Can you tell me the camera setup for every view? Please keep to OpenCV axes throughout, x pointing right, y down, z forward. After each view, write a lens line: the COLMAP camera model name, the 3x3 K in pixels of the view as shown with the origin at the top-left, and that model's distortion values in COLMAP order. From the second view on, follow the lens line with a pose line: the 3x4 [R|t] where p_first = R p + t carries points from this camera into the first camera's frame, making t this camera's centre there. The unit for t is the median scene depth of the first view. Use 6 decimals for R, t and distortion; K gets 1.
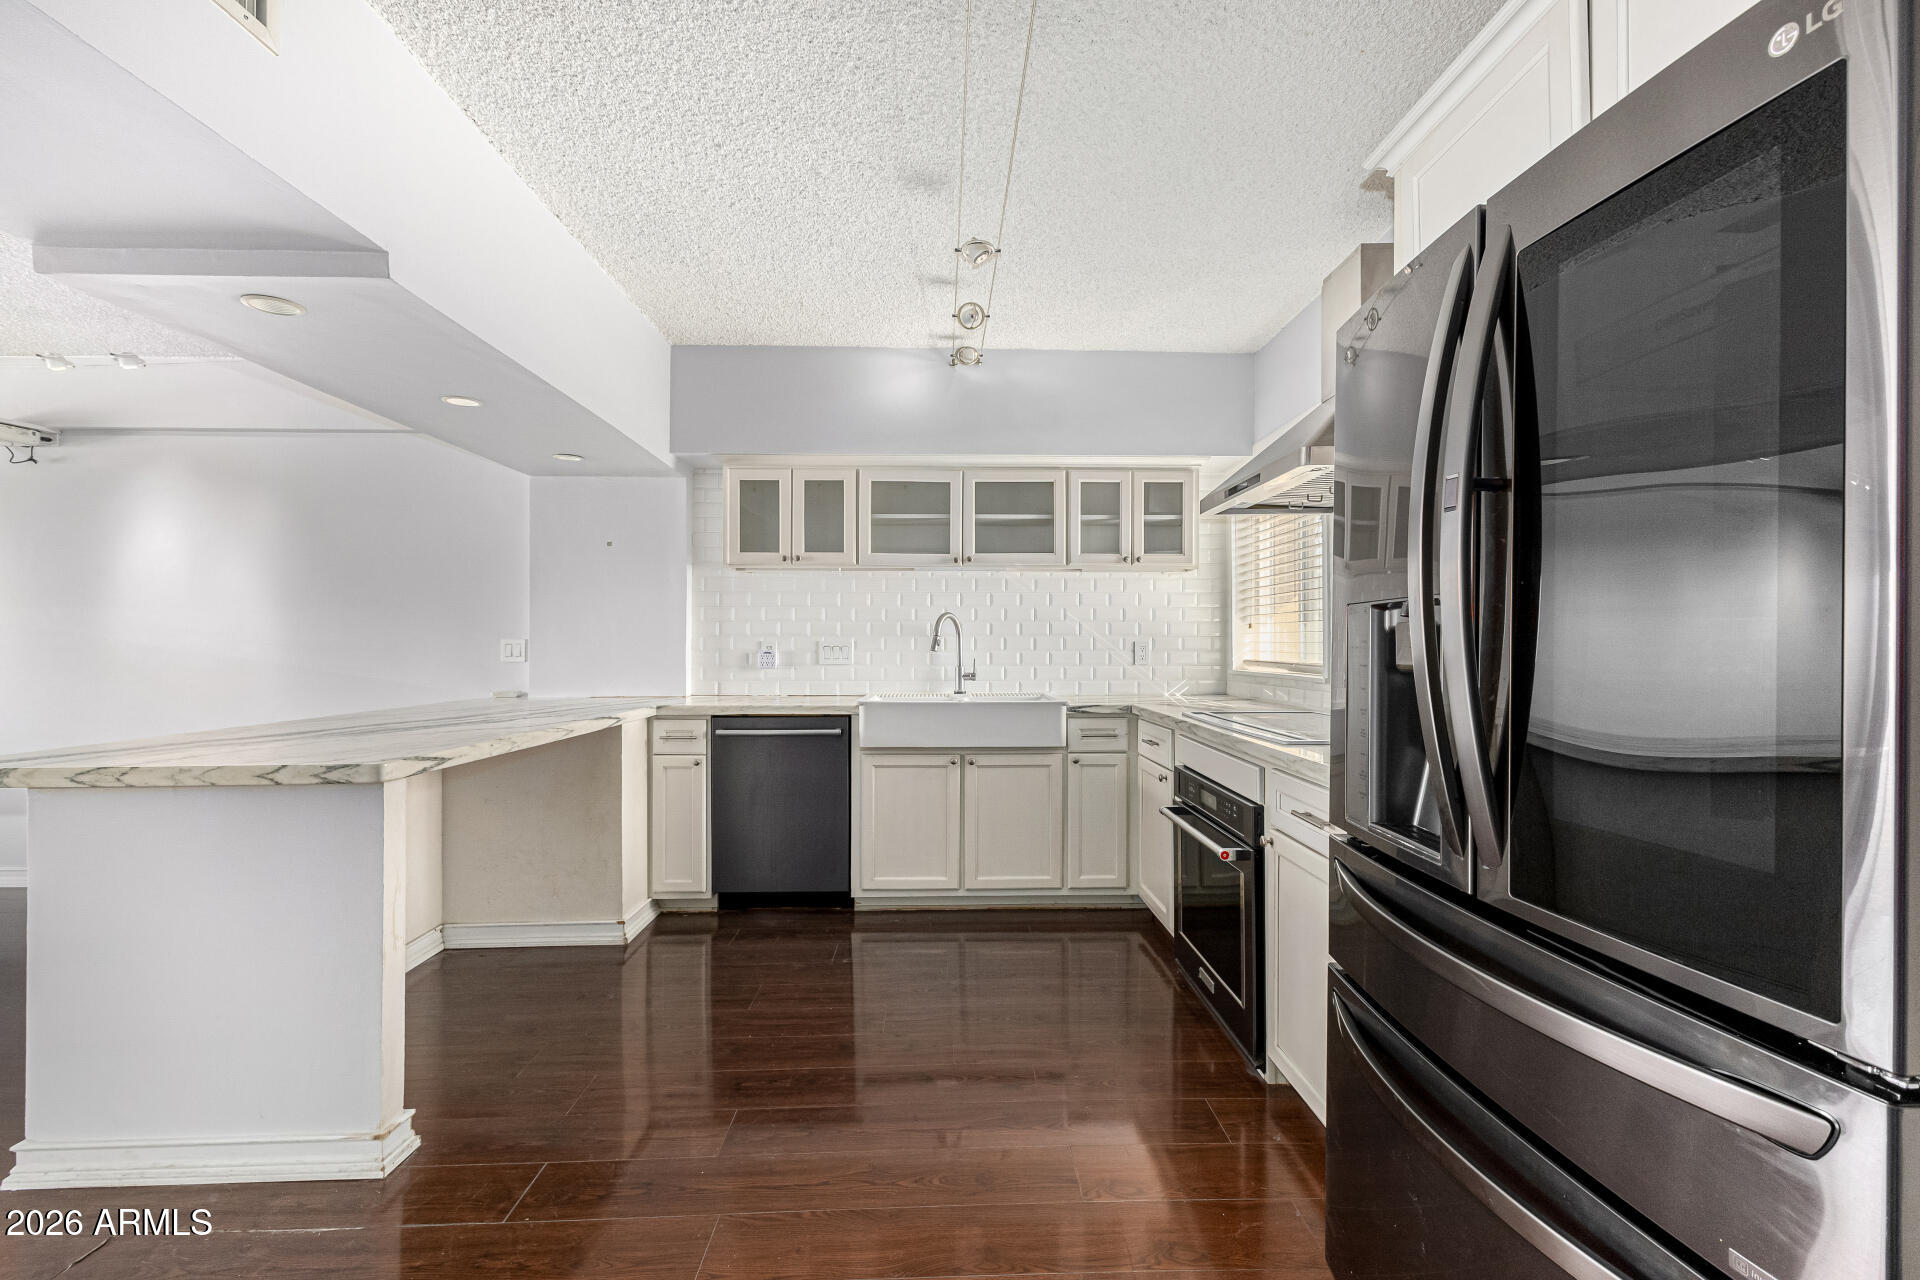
lens RADIAL K [[828.0, 0, 962.3], [0, 828.0, 642.4], [0, 0, 1]] dist [0.017542, -0.000783]
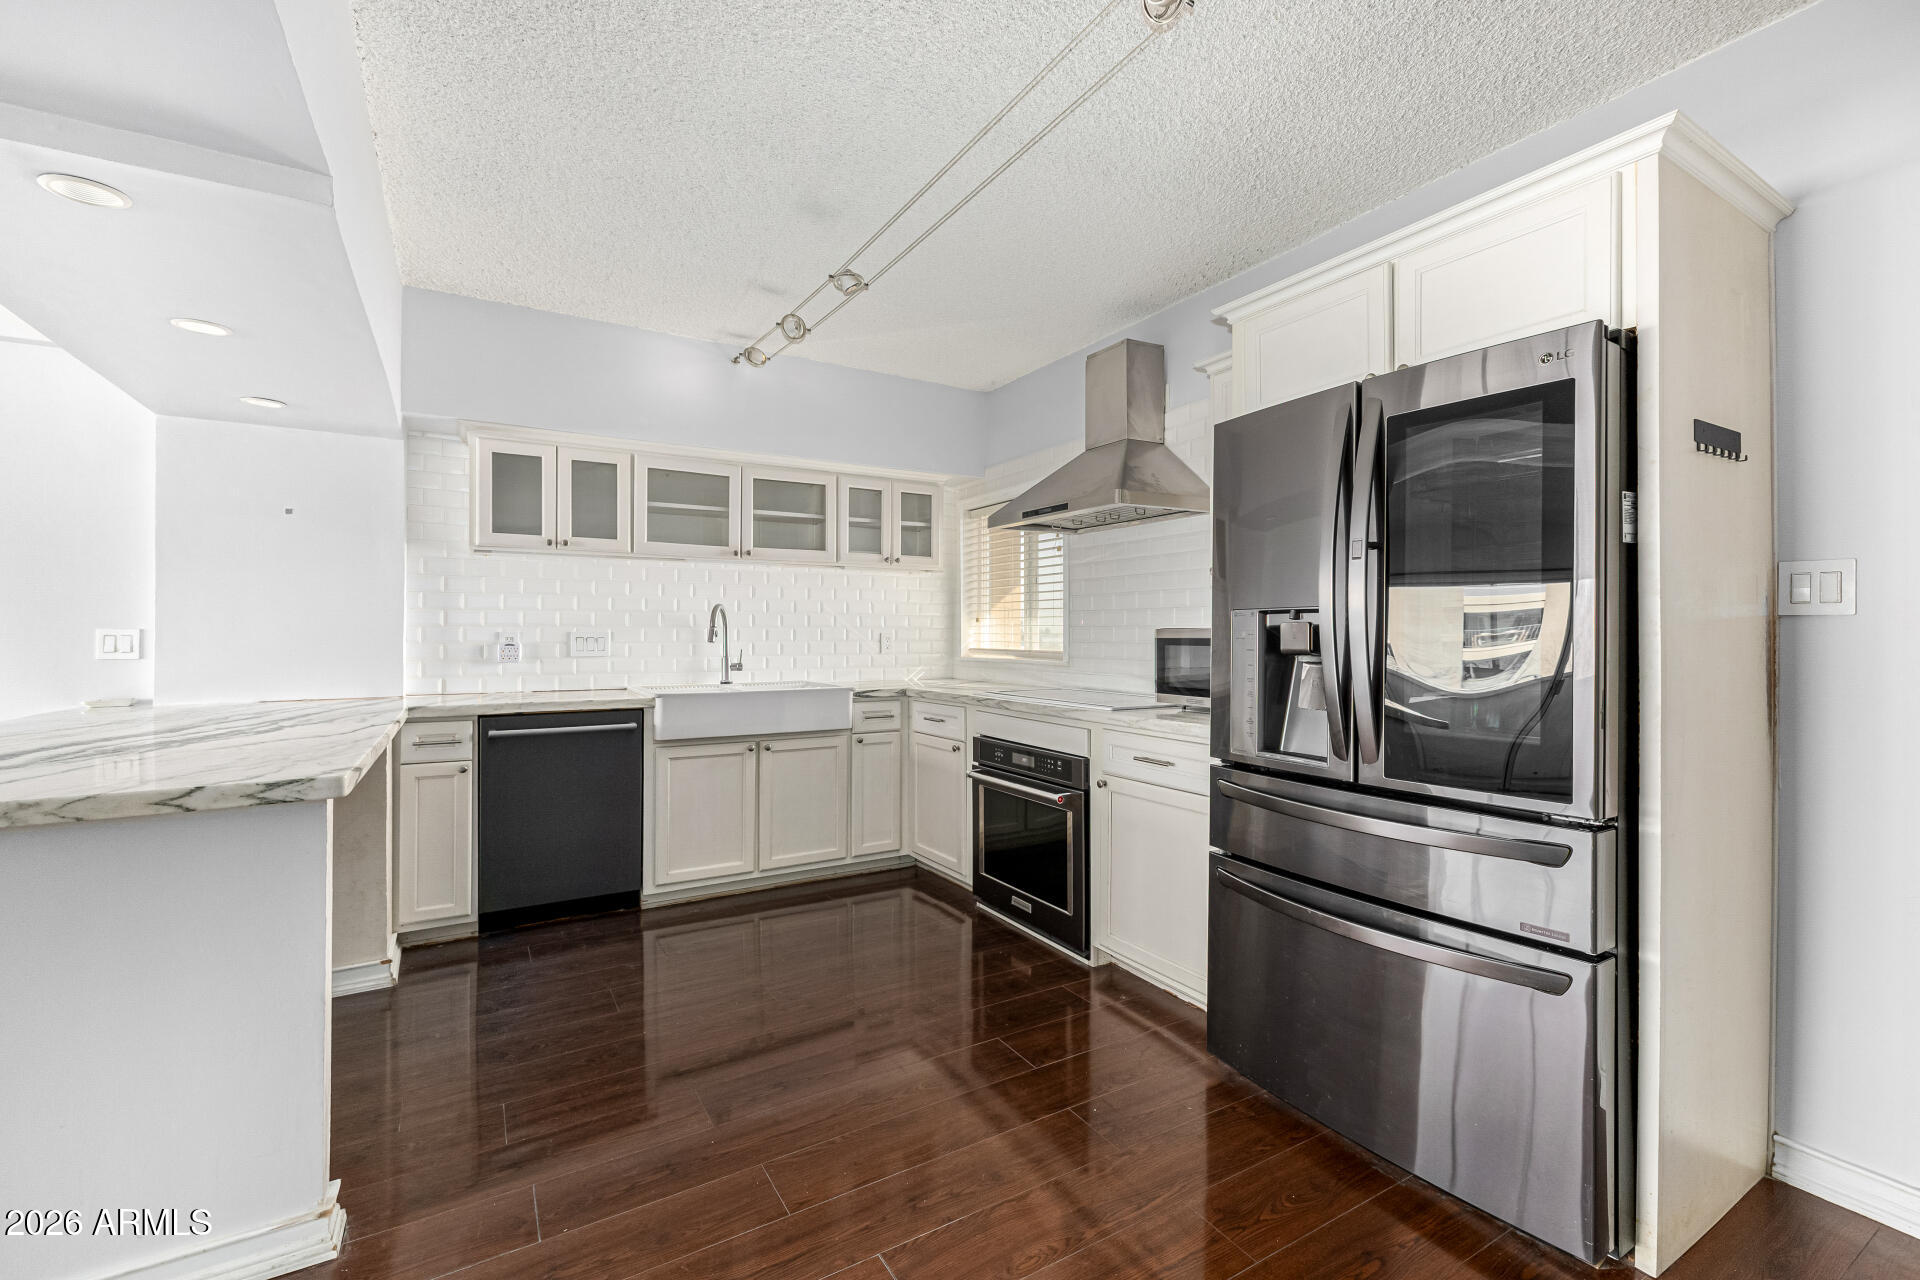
lens RADIAL K [[828.0, 0, 957.1], [0, 828.0, 633.9], [0, 0, 1]] dist [0.017542, -0.000783]
pose [[0.875538, -0.000447, 0.483149, -0.283379], [-0.000446, 0.999998, 0.001732, -0.001360], [-0.483149, -0.001732, 0.875537, -0.031357]]
